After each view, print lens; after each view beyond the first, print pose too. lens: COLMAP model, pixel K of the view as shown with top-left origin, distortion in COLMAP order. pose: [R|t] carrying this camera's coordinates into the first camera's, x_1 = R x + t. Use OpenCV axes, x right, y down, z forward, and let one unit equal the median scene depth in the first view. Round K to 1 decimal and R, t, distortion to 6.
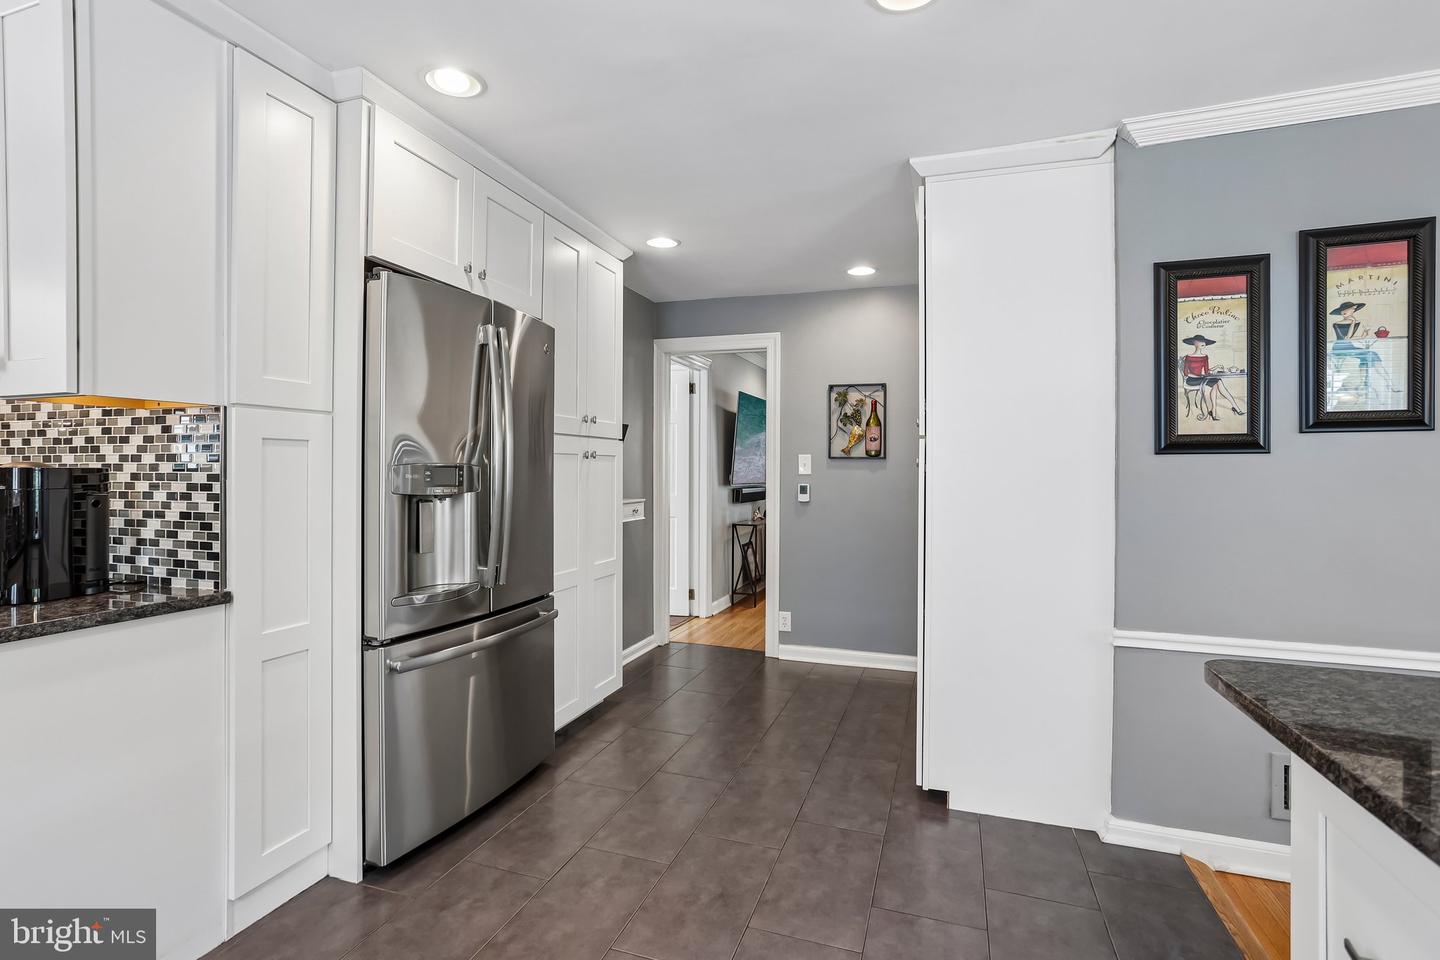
lens RADIAL K [[705.0, 0, 703.9], [0, 705.0, 471.0], [0, 0, 1]] dist [-0.058187, 0.038028]
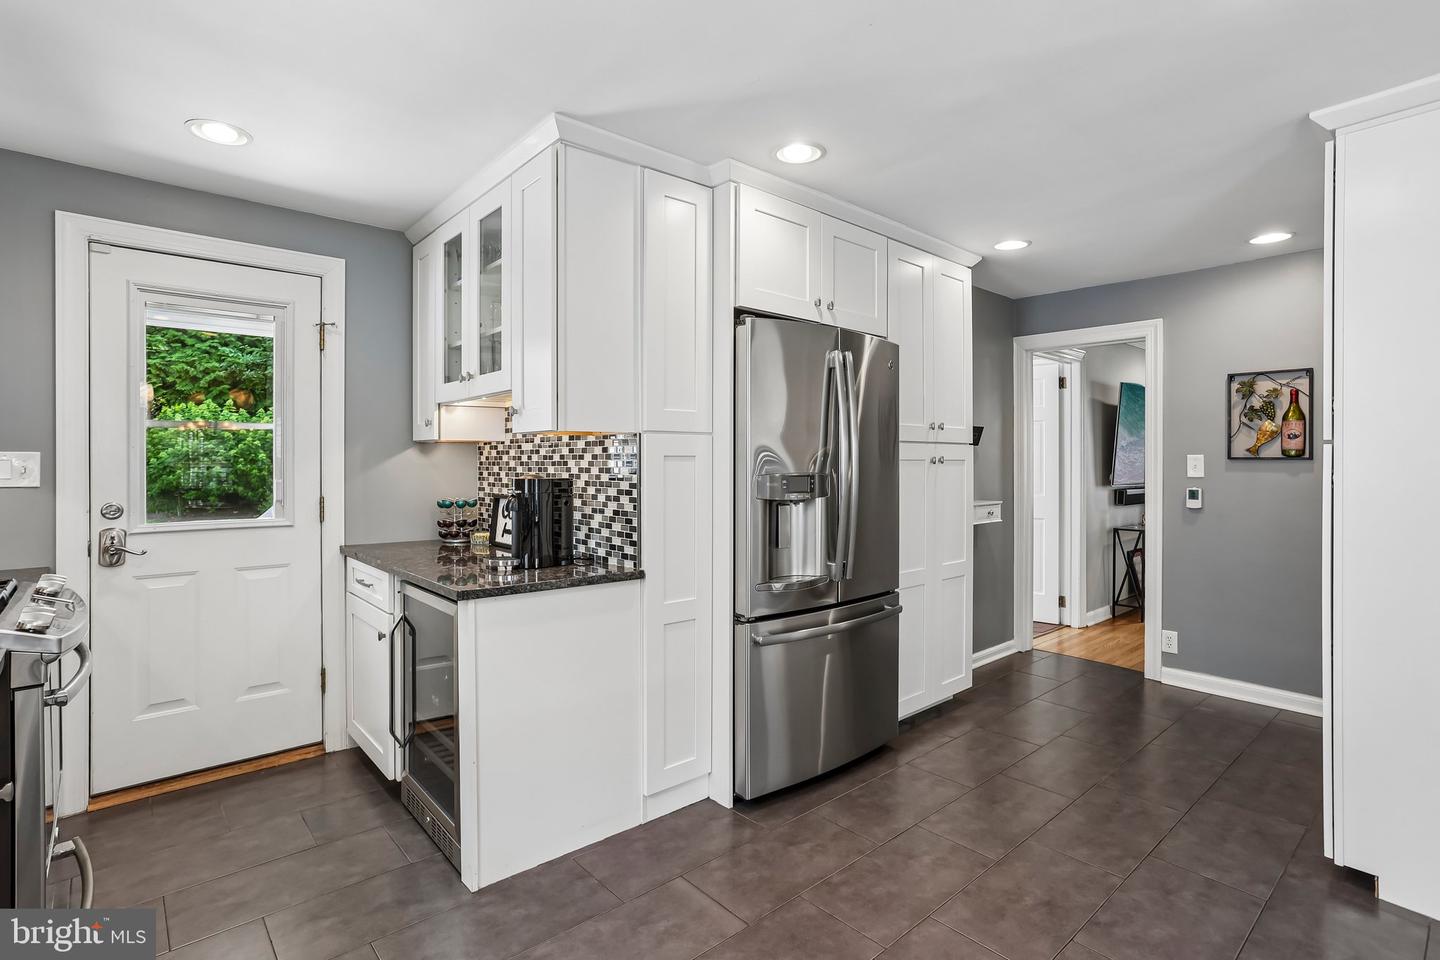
lens RADIAL K [[705.0, 0, 703.9], [0, 705.0, 471.0], [0, 0, 1]] dist [-0.058187, 0.038028]
pose [[0.865397, 0.002848, -0.501079, 0.082094], [0.003119, 0.999934, 0.011070, -0.026851], [0.501078, -0.011143, 0.865331, -0.100660]]
